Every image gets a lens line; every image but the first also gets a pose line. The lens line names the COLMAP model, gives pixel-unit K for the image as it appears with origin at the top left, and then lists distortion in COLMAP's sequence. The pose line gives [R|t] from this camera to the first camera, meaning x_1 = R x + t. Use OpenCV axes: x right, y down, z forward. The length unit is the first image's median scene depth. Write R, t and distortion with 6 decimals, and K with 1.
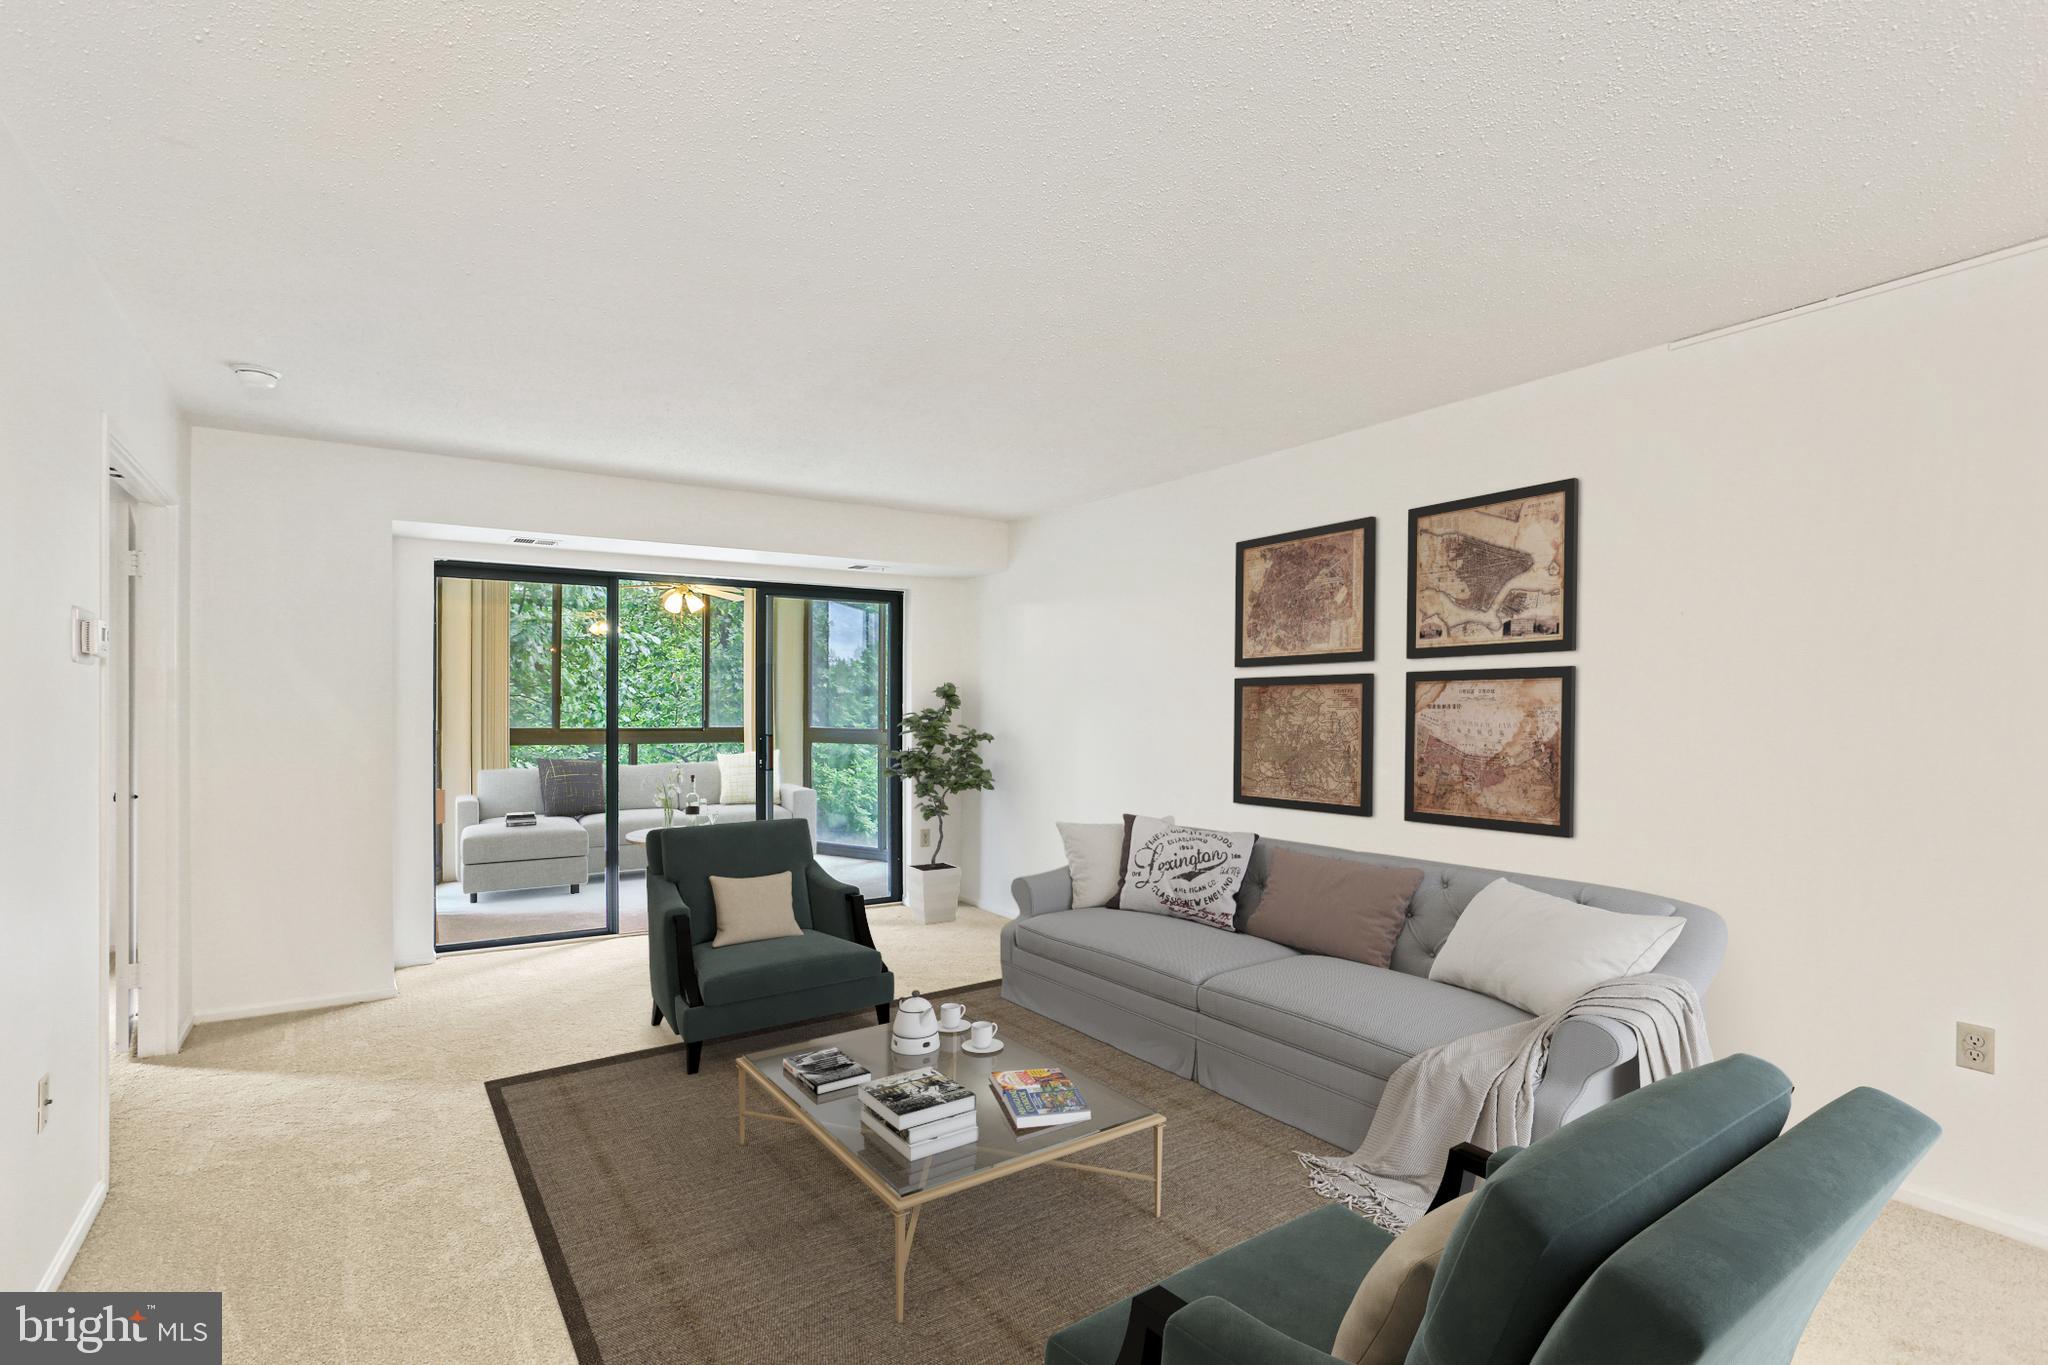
lens RADIAL K [[1002.9, 0, 1026.7], [0, 1002.9, 702.9], [0, 0, 1]] dist [-0.035551, 0.005324]
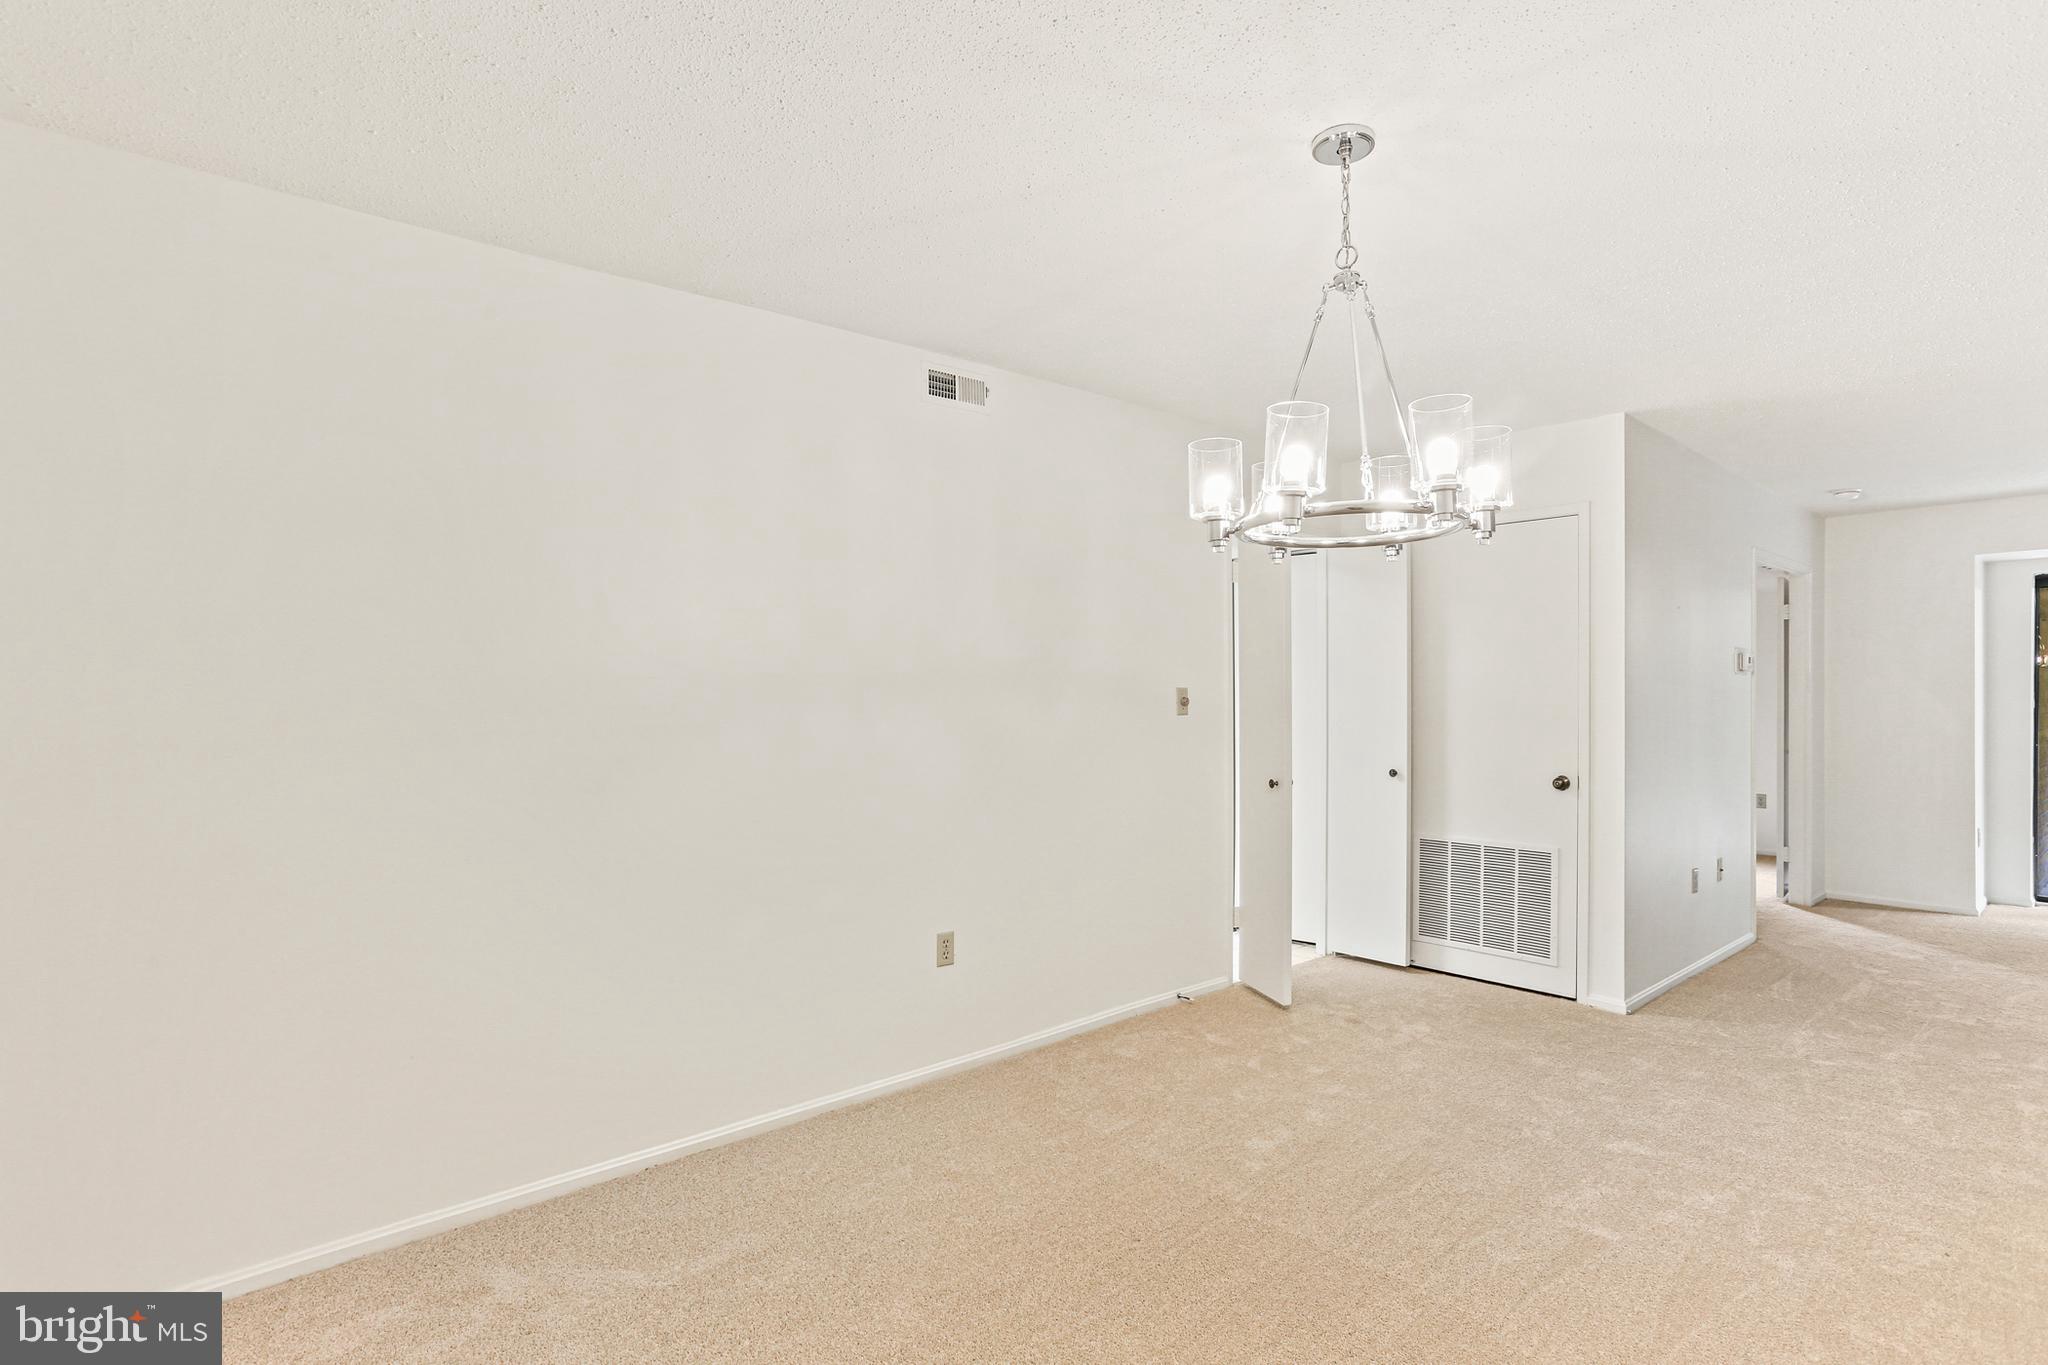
lens RADIAL K [[1002.9, 0, 1025.7], [0, 1002.9, 690.8], [0, 0, 1]] dist [-0.035551, 0.005324]
pose [[0.104014, -0.010294, -0.994523, 0.650086], [-0.000006, 0.999946, -0.010351, 0.010985], [0.994576, 0.001083, 0.104008, -0.496146]]
